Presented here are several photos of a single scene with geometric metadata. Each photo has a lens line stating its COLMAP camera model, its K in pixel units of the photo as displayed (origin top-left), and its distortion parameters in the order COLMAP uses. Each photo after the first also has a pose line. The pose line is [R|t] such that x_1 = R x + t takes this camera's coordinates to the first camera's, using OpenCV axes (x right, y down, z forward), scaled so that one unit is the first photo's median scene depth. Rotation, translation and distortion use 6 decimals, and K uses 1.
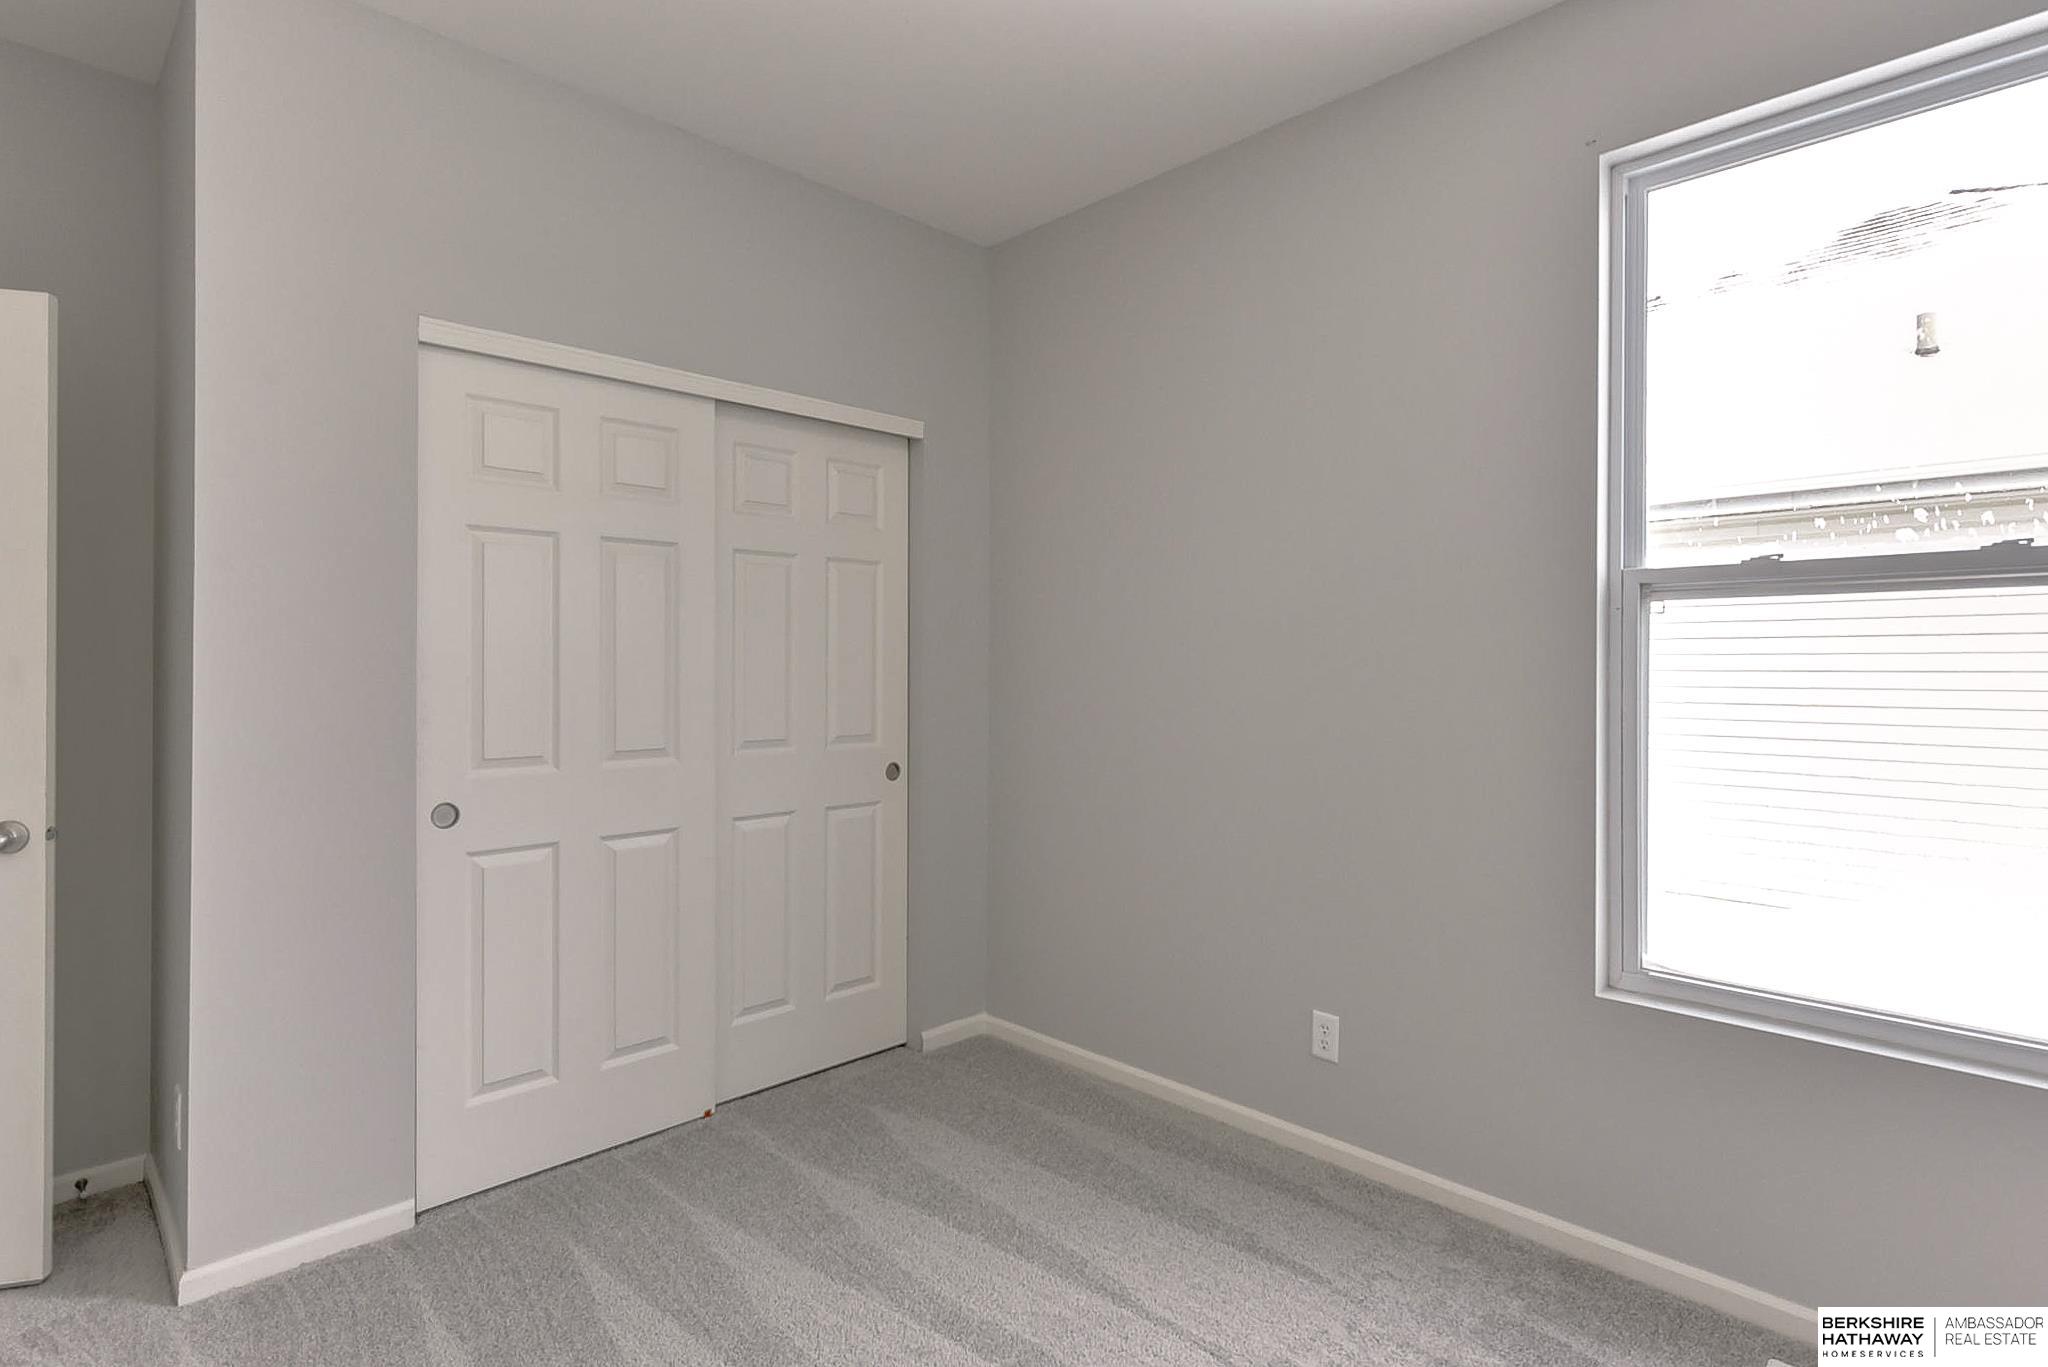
lens RADIAL K [[1021.5, 0, 1020.3], [0, 1021.5, 672.5], [0, 0, 1]] dist [-0.042894, -0.002025]
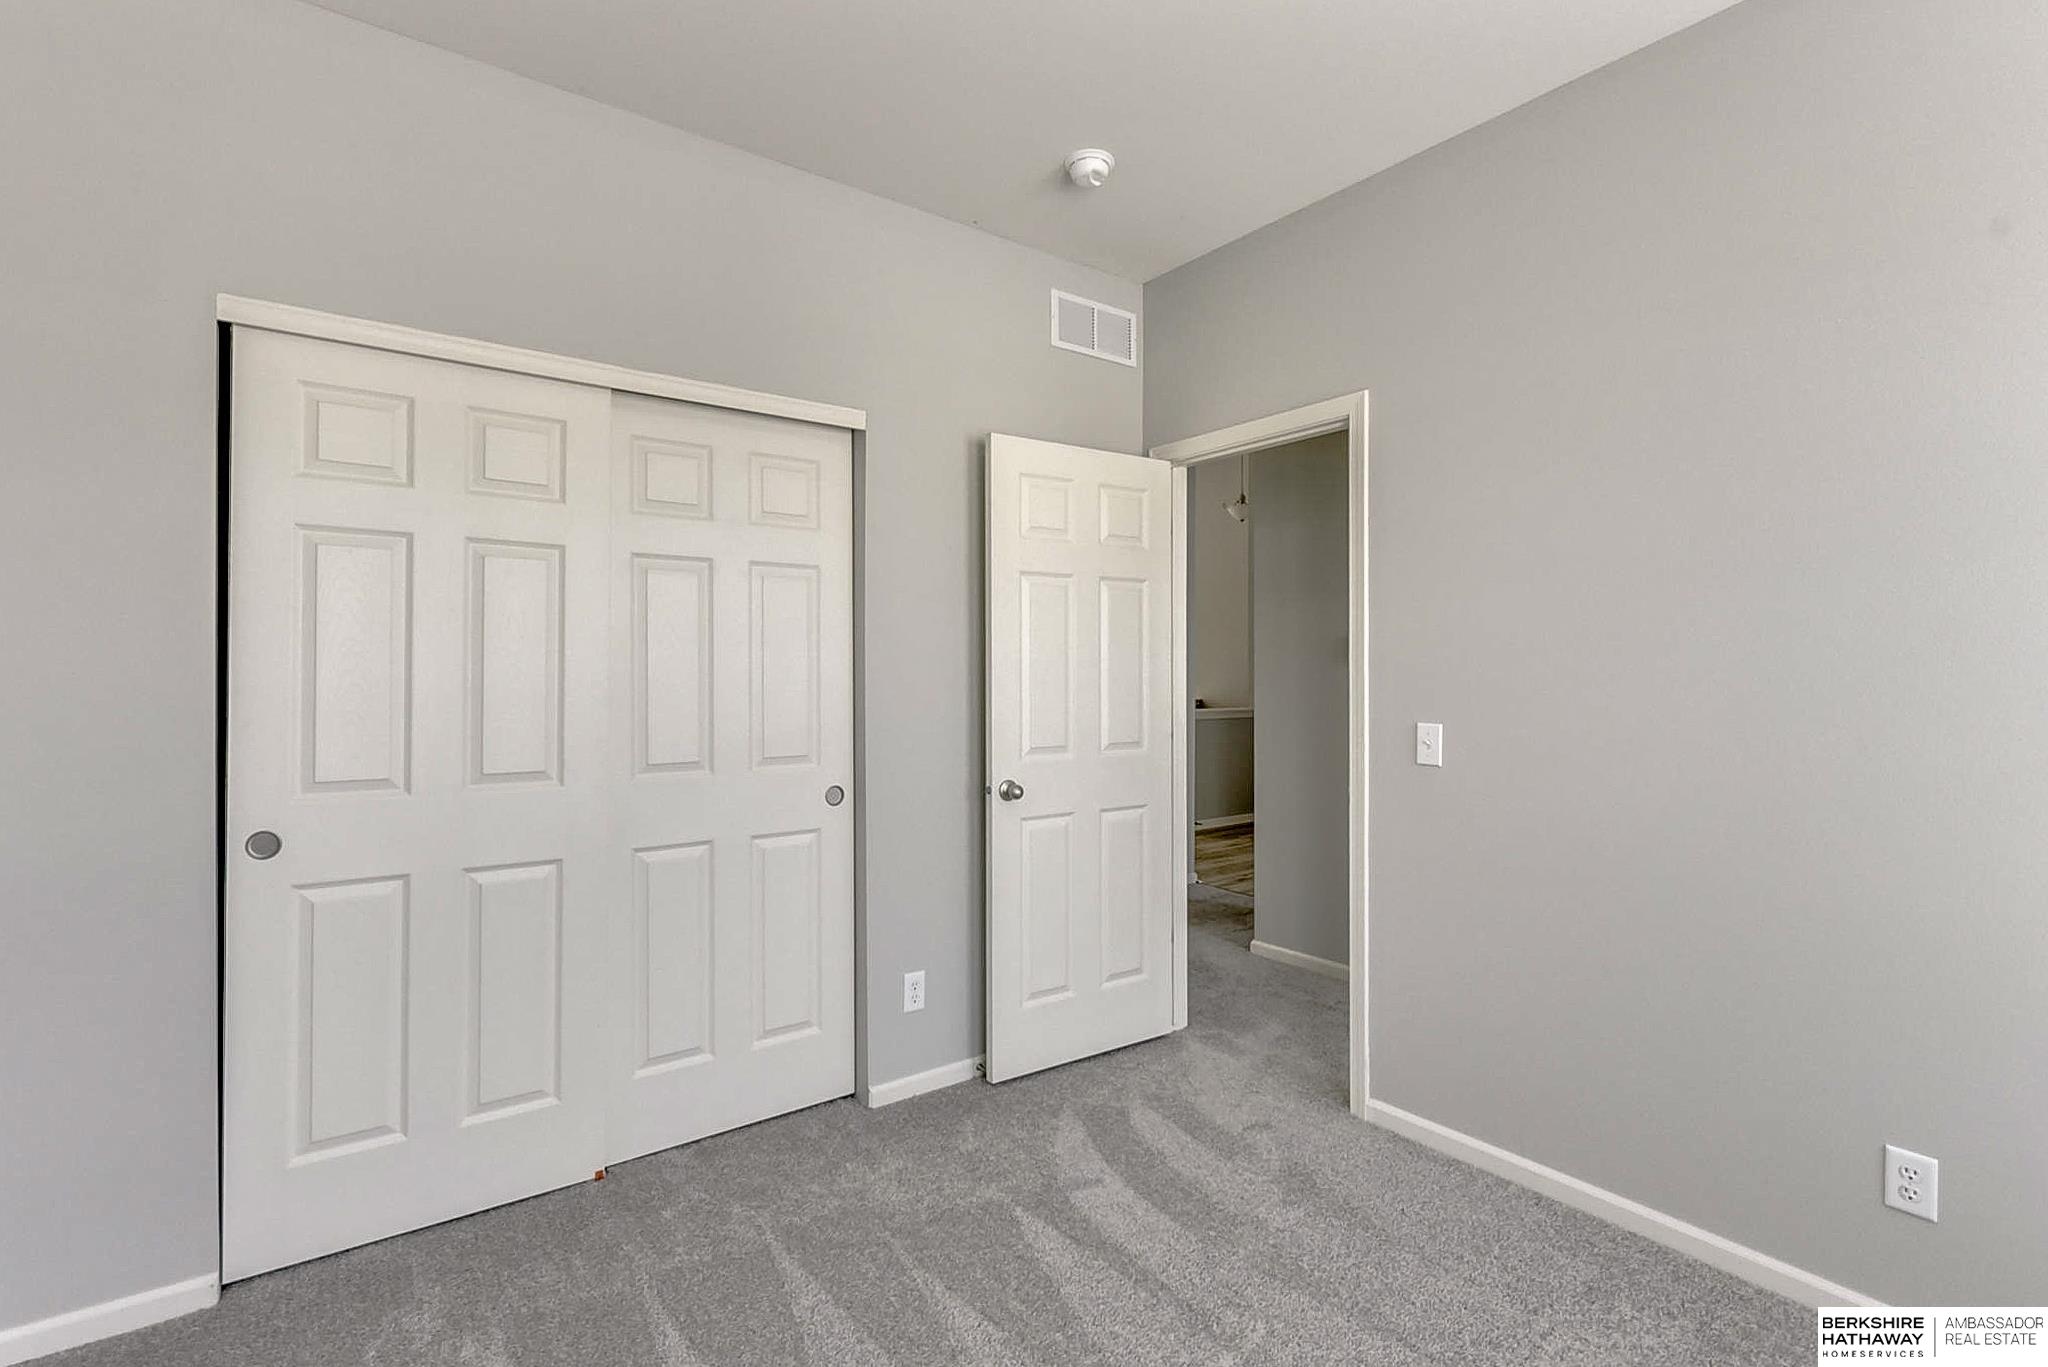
lens RADIAL K [[960.5, 0, 1022.7], [0, 960.5, 683.5], [0, 0, 1]] dist [-0.022585, 0.000892]
pose [[0.990776, 0.003643, -0.135461, 0.186205], [-0.003996, 0.999989, -0.002332, -0.003306], [0.135451, 0.002851, 0.990780, 0.208892]]
